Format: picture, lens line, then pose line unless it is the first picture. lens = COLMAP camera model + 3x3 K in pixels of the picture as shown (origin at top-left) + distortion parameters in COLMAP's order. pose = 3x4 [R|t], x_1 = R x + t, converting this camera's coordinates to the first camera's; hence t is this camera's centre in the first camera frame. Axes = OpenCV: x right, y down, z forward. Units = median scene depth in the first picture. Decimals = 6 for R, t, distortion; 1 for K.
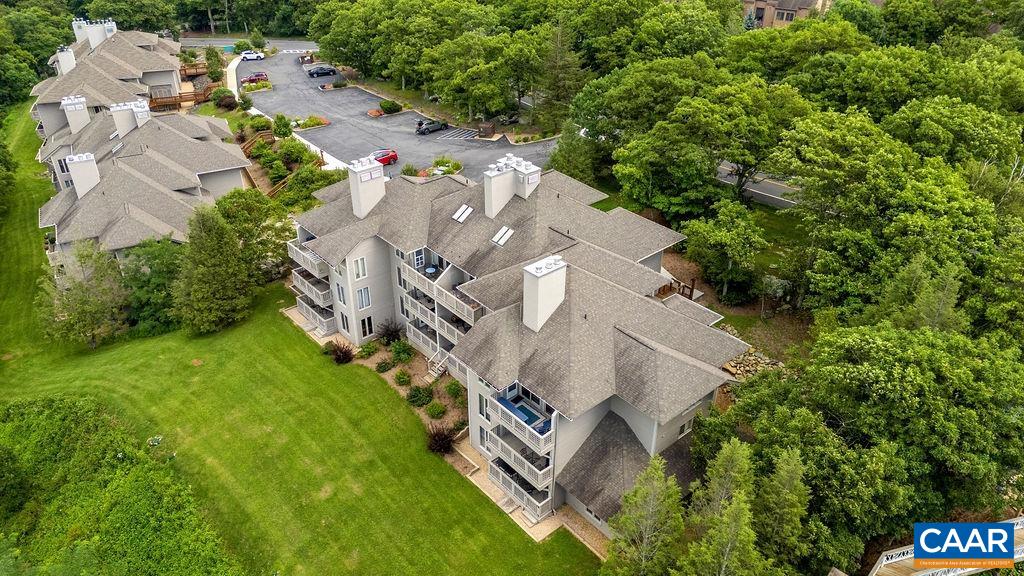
lens RADIAL K [[750.3, 0, 511.4], [0, 750.3, 287.6], [0, 0, 1]] dist [0.068598, -0.059701]
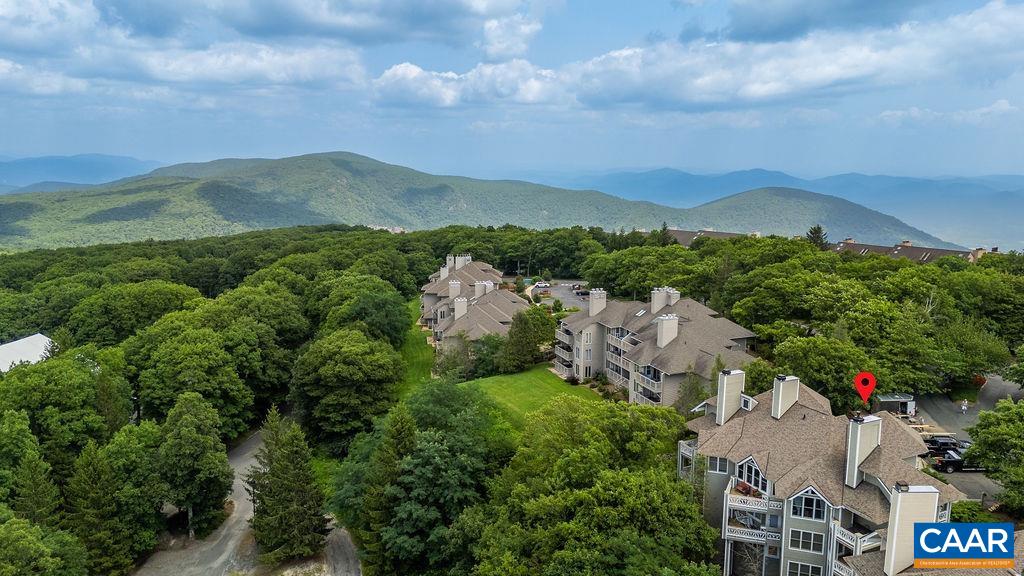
lens RADIAL K [[750.3, 0, 511.7], [0, 750.3, 283.8], [0, 0, 1]] dist [0.068598, -0.059701]
pose [[0.941364, 0.052696, -0.333252, 0.283508], [-0.171994, 0.924702, -0.339624, 0.584885], [0.290262, 0.377028, 0.879544, -0.941782]]
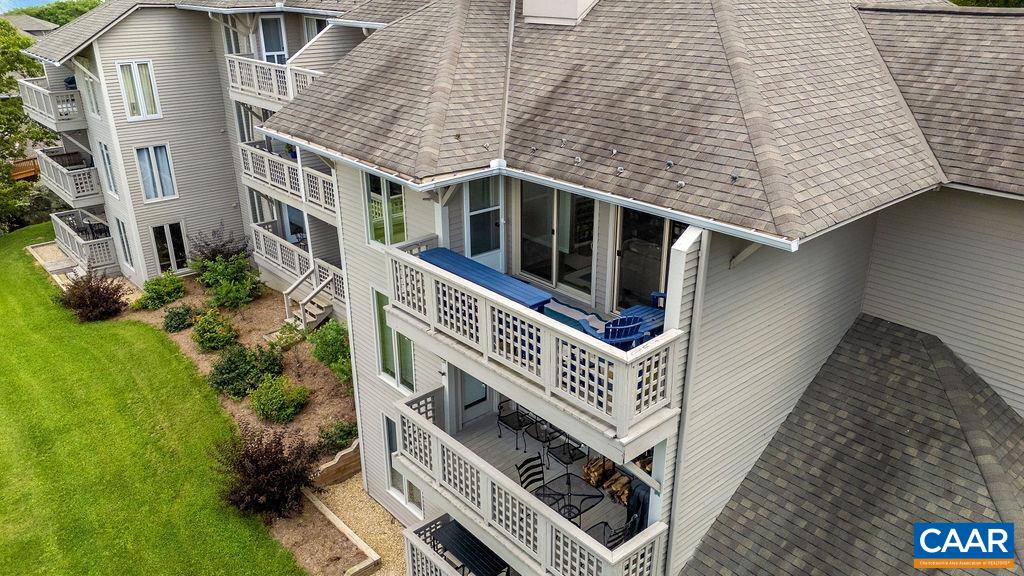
lens RADIAL K [[750.3, 0, 509.6], [0, 750.3, 292.1], [0, 0, 1]] dist [0.068598, -0.059701]
pose [[0.999962, -0.008060, -0.003421, 0.008664], [0.007405, 0.986975, -0.160706, 0.162822], [0.004671, 0.160674, 0.986996, 0.613273]]
